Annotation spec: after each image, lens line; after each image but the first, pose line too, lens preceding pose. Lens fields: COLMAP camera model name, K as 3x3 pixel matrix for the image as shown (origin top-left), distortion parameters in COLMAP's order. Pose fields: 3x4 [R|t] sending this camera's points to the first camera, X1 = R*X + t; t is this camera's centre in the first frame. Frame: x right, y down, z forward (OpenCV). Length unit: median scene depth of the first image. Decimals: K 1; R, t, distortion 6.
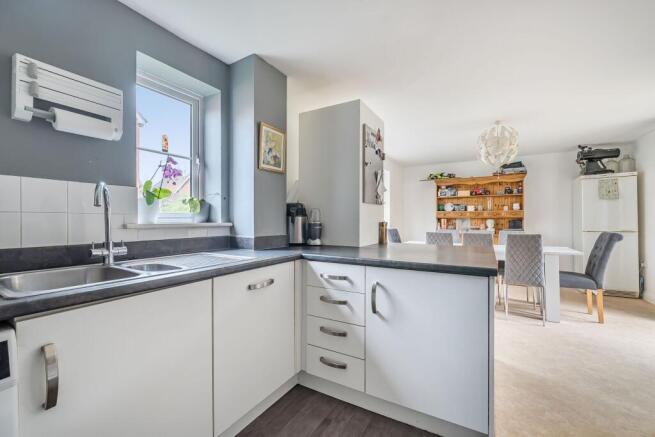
lens RADIAL K [[272.0, 0, 324.0], [0, 272.0, 220.2], [0, 0, 1]] dist [-0.003729, -0.000025]
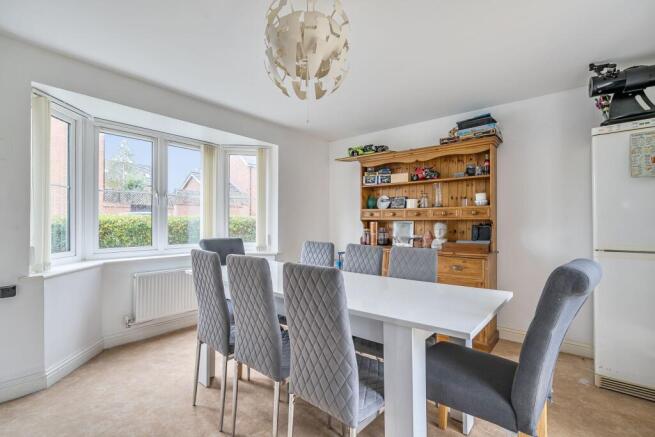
lens RADIAL K [[306.7, 0, 326.6], [0, 306.7, 222.3], [0, 0, 1]] dist [0.004920, -0.000243]
pose [[0.985669, 0.005390, -0.168607, 0.489412], [-0.006172, 0.999972, -0.004117, -0.000419], [0.168580, 0.005099, 0.985675, 0.338048]]
